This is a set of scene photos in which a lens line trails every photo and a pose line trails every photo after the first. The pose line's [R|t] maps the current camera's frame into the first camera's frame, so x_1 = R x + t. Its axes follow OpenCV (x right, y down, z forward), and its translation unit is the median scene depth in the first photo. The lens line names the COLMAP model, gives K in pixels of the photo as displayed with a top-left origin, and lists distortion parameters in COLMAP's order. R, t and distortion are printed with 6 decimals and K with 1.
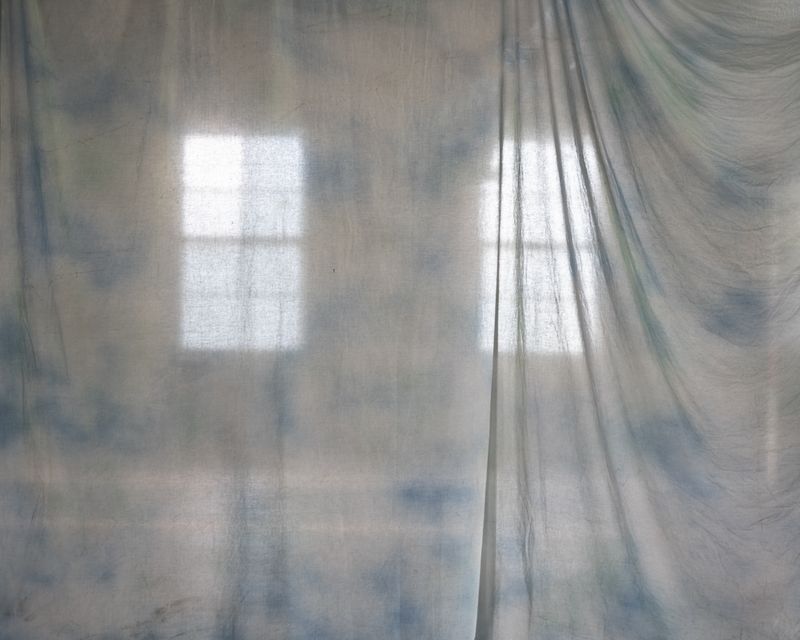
lens RADIAL K [[1797.3, 0, 489.7], [0, 1797.3, 362.3], [0, 0, 1]] dist [0.037544, 0.000000]
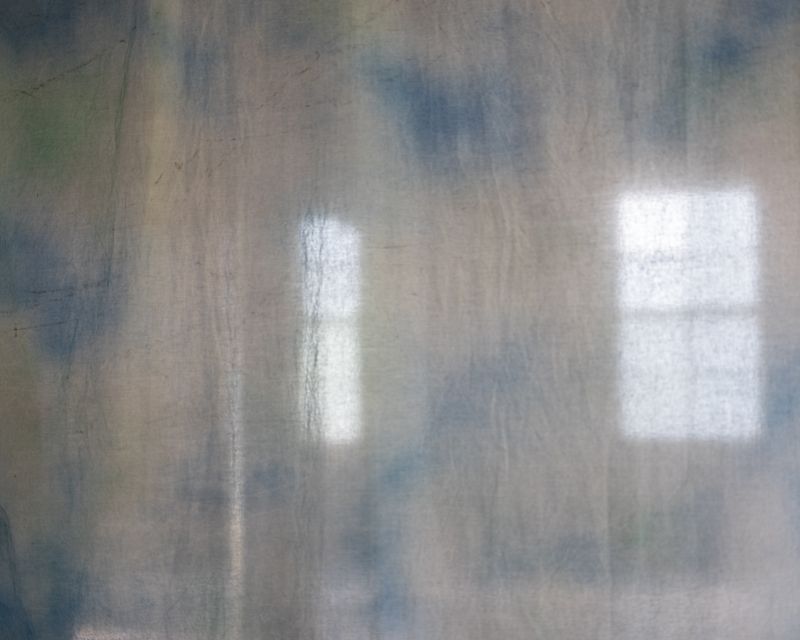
lens RADIAL K [[1797.3, 0, 397.4], [0, 1797.3, 312.4], [0, 0, 1]] dist [0.037544, 0.000000]
pose [[0.942427, -0.037462, -0.332306, 0.059974], [0.012401, 0.996937, -0.077217, -0.011006], [0.334181, 0.068651, 0.940006, 0.514445]]
